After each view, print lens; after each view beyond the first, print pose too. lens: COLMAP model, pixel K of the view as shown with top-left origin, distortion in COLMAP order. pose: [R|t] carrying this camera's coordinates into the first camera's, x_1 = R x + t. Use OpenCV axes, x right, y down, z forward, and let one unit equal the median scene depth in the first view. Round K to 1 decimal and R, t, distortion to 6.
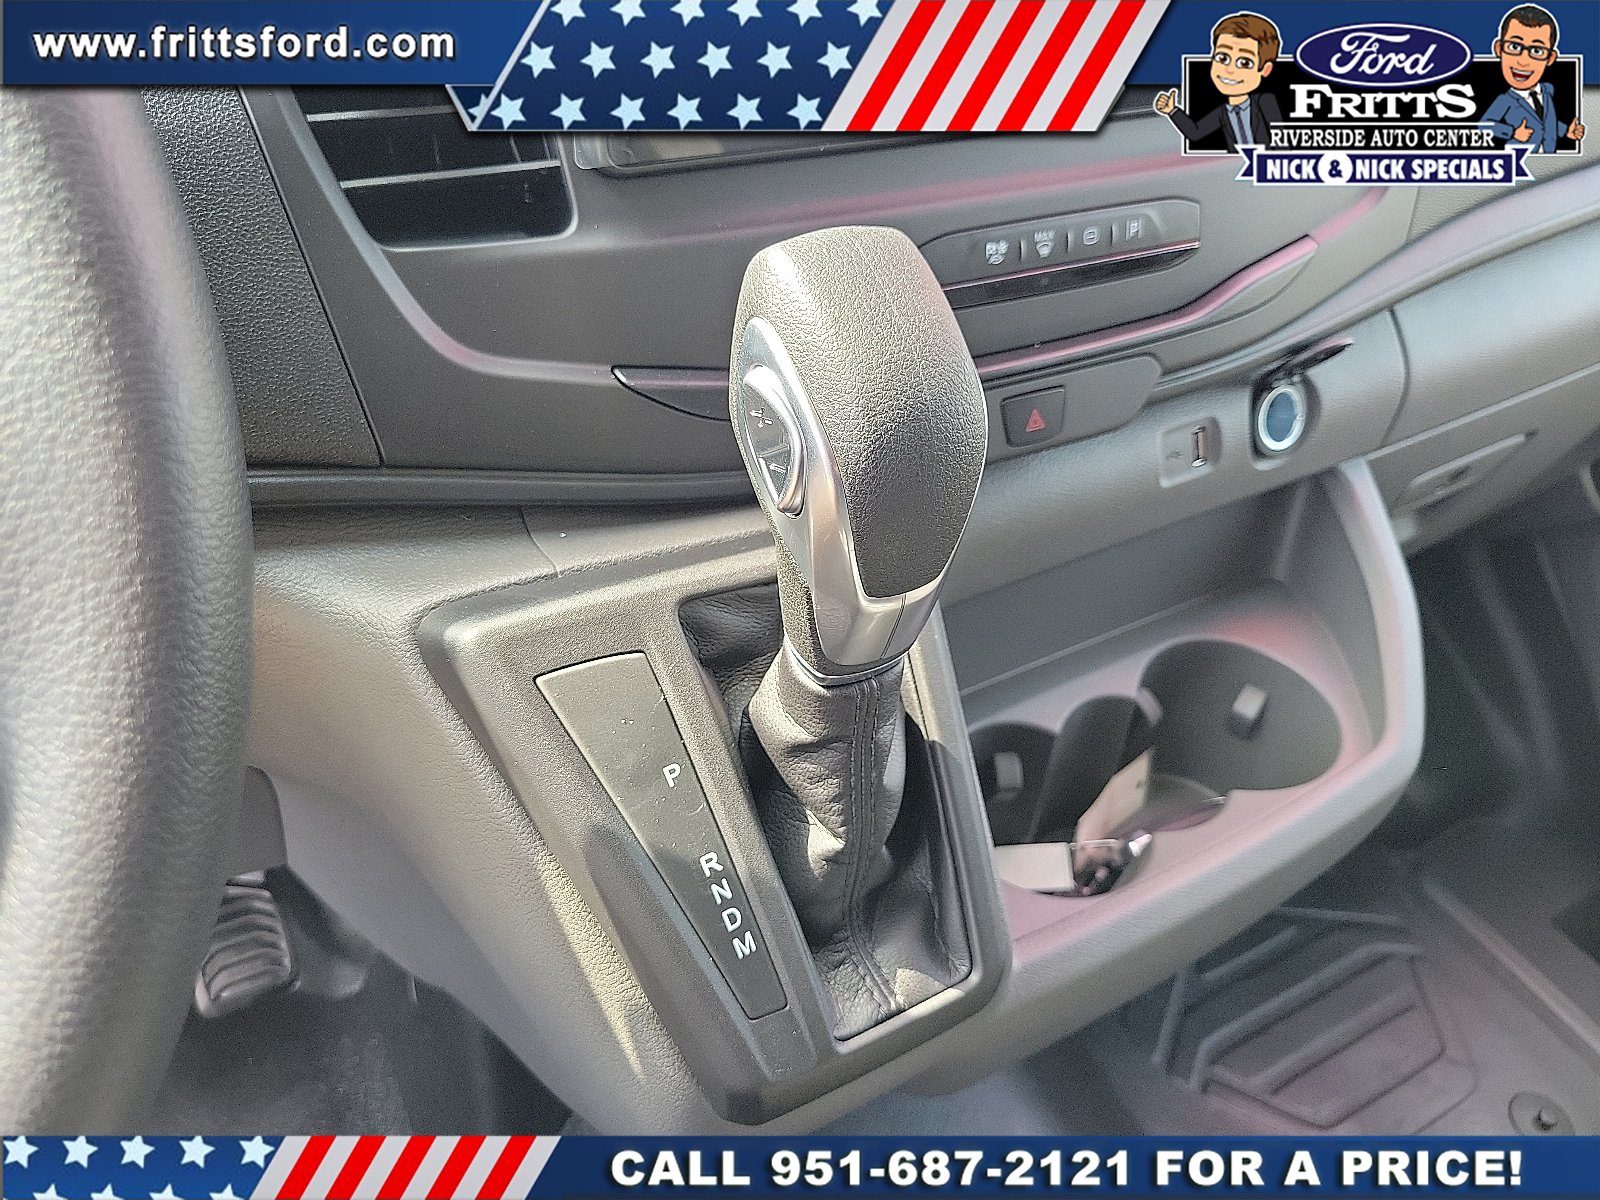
lens RADIAL K [[1201.1, 0, 796.5], [0, 1201.1, 617.7], [0, 0, 1]] dist [0.018839, -0.003184]
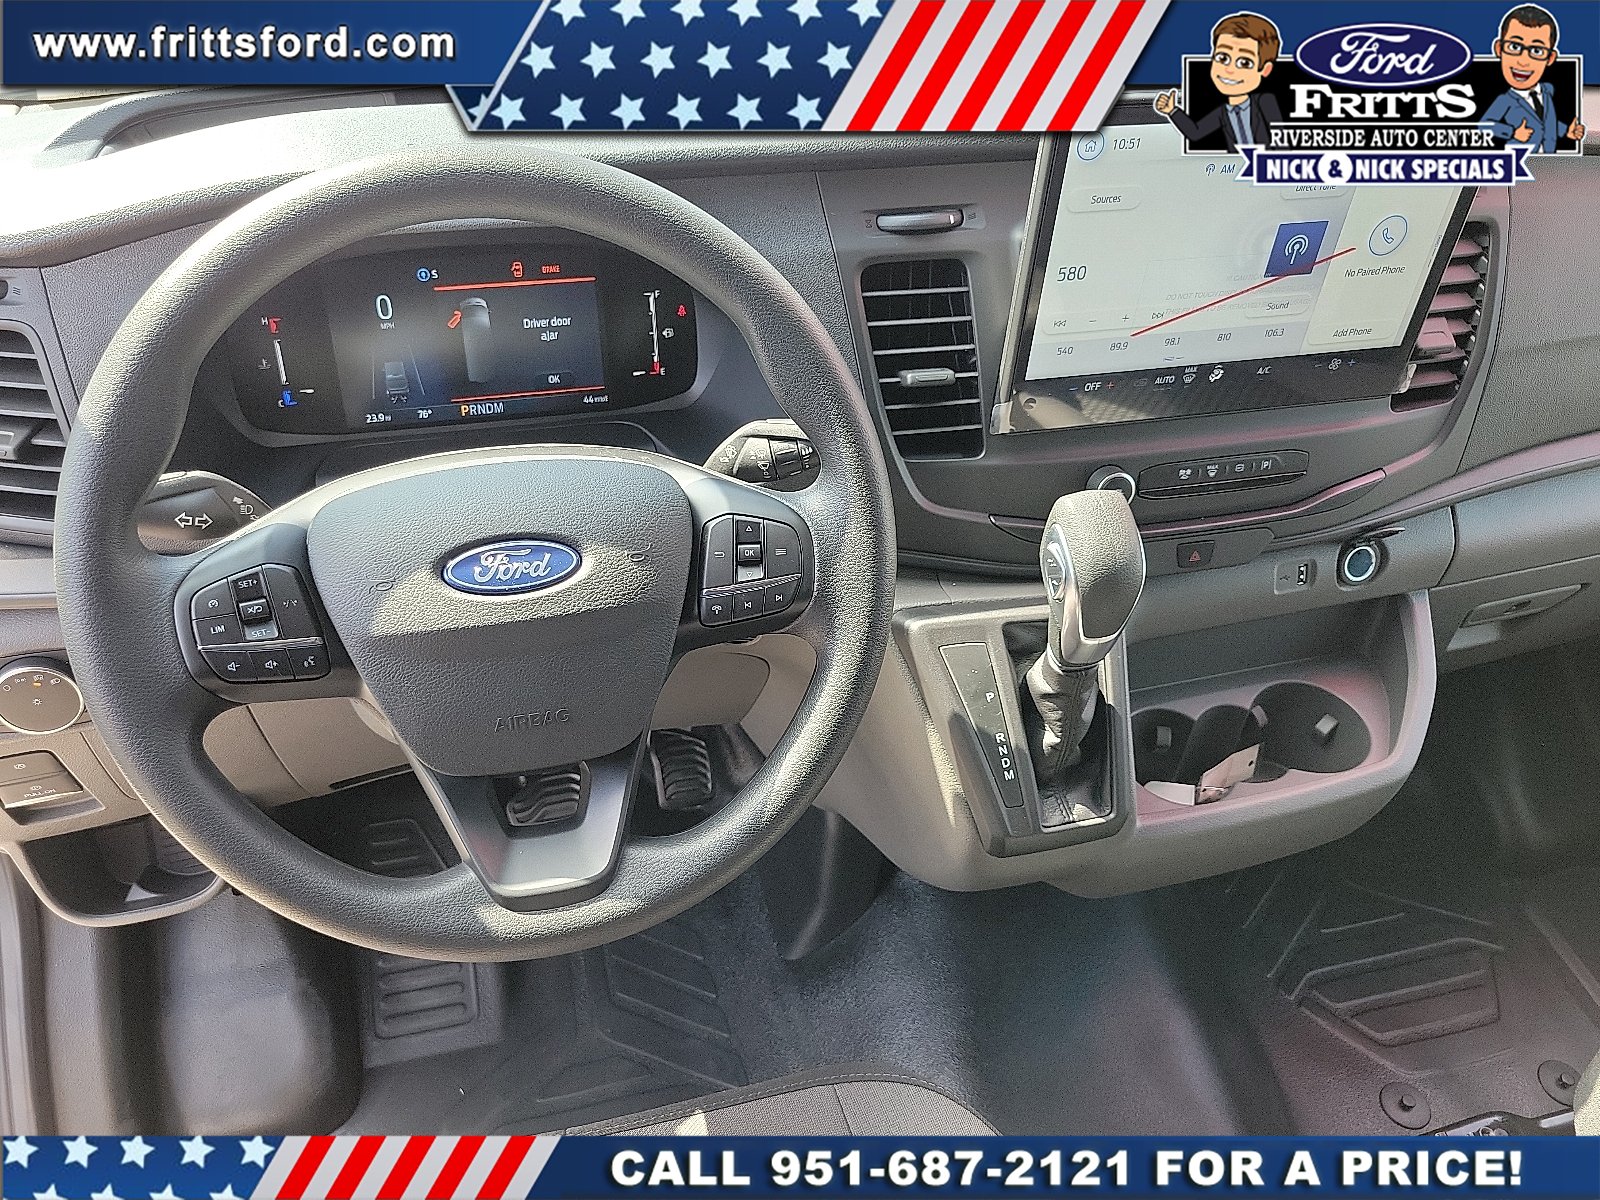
lens RADIAL K [[1201.1, 0, 796.5], [0, 1201.1, 617.7], [0, 0, 1]] dist [0.018839, -0.003184]
pose [[0.962616, 0.156055, -0.221400, 0.026849], [-0.149978, 0.987705, 0.044104, -0.065899], [0.225560, -0.009250, 0.974185, -1.302511]]
